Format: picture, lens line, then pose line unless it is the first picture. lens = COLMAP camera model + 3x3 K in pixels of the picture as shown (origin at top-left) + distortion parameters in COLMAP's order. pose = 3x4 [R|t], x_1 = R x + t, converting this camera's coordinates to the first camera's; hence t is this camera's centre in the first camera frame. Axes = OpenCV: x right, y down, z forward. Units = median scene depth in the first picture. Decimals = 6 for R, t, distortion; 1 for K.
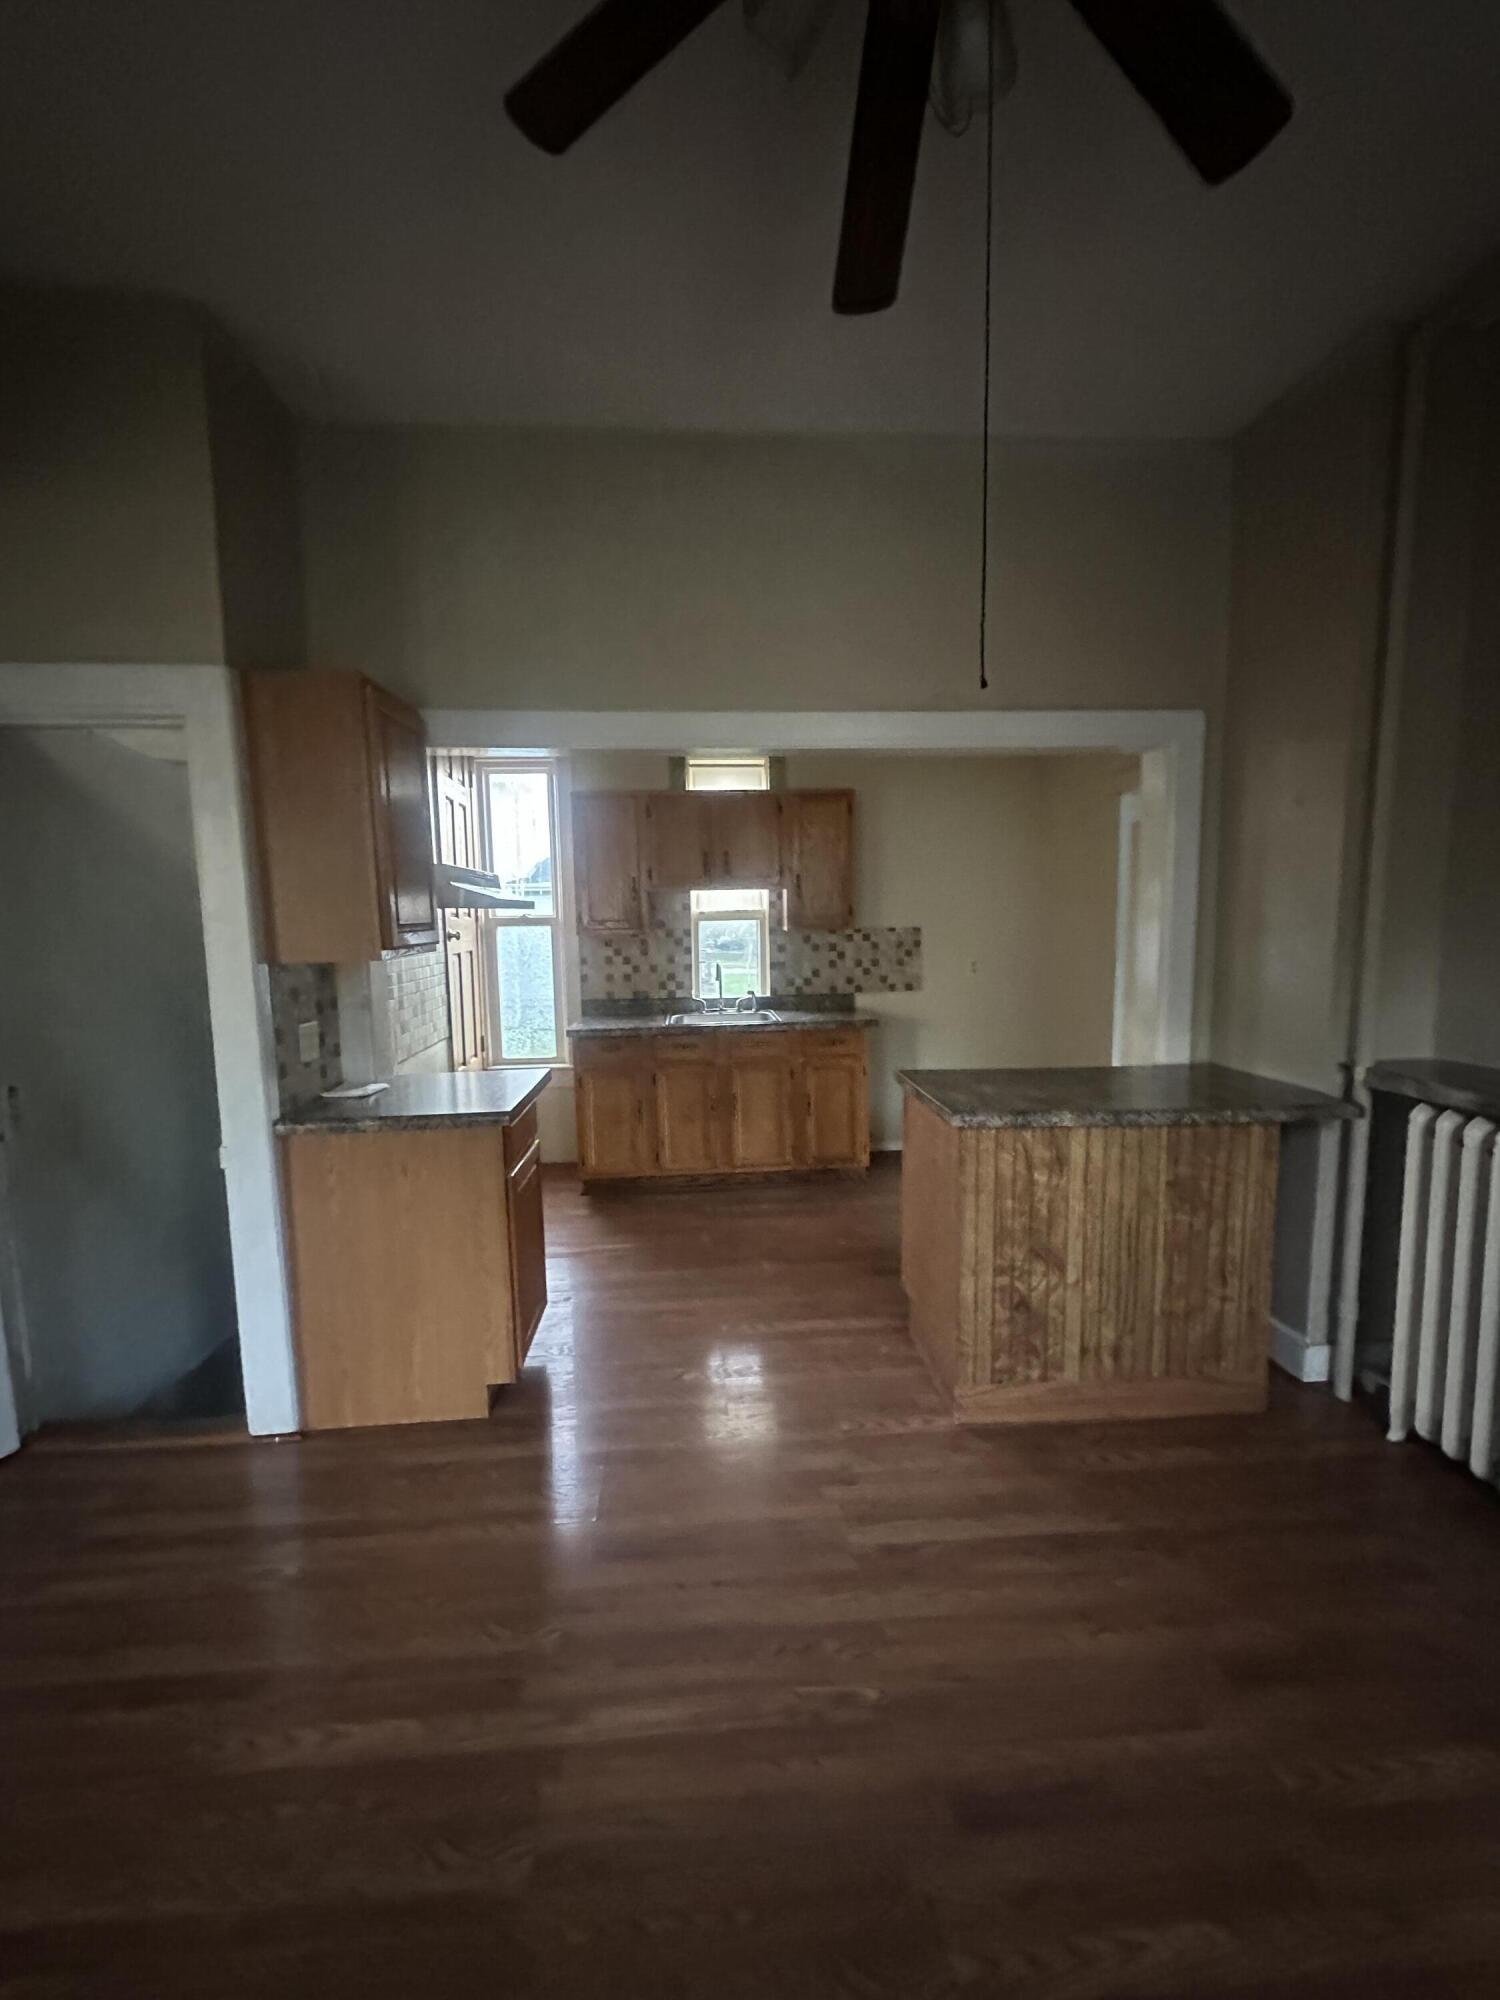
lens RADIAL K [[791.9, 0, 745.3], [0, 791.9, 1003.4], [0, 0, 1]] dist [0.003179, -0.000327]
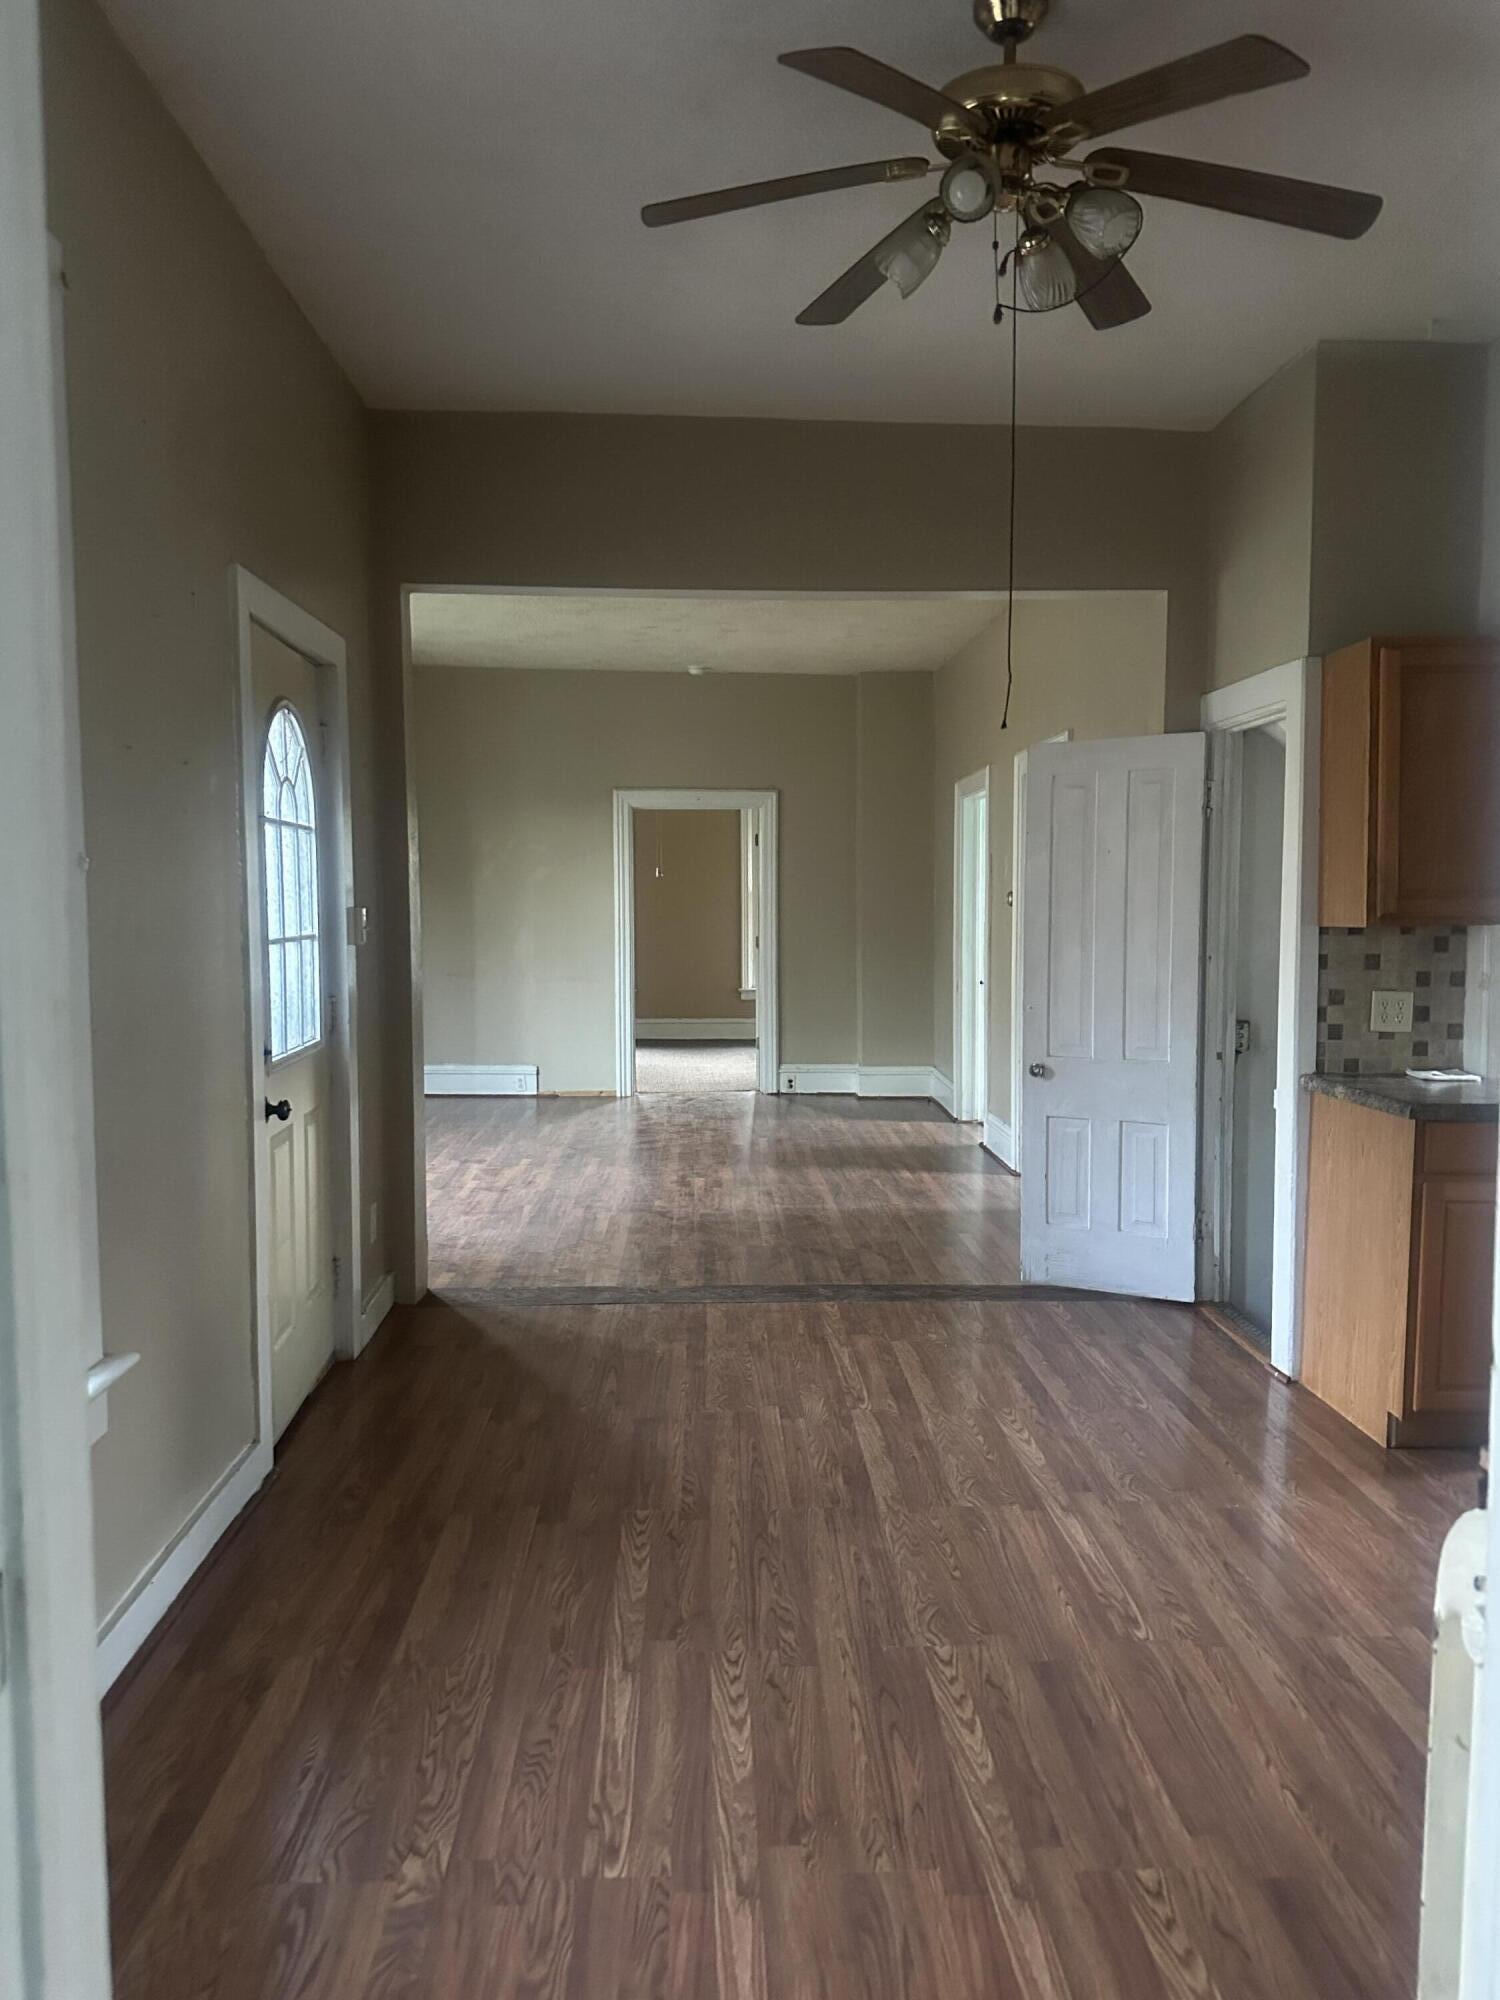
lens RADIAL K [[1449.6, 0, 746.6], [0, 1449.6, 1002.6], [0, 0, 1]] dist [0.011503, 0.001564]
pose [[-0.047386, 0.075933, -0.995986, 1.793582], [-0.104495, 0.991259, 0.080544, -0.033259], [0.993396, 0.107892, -0.039037, 0.430279]]
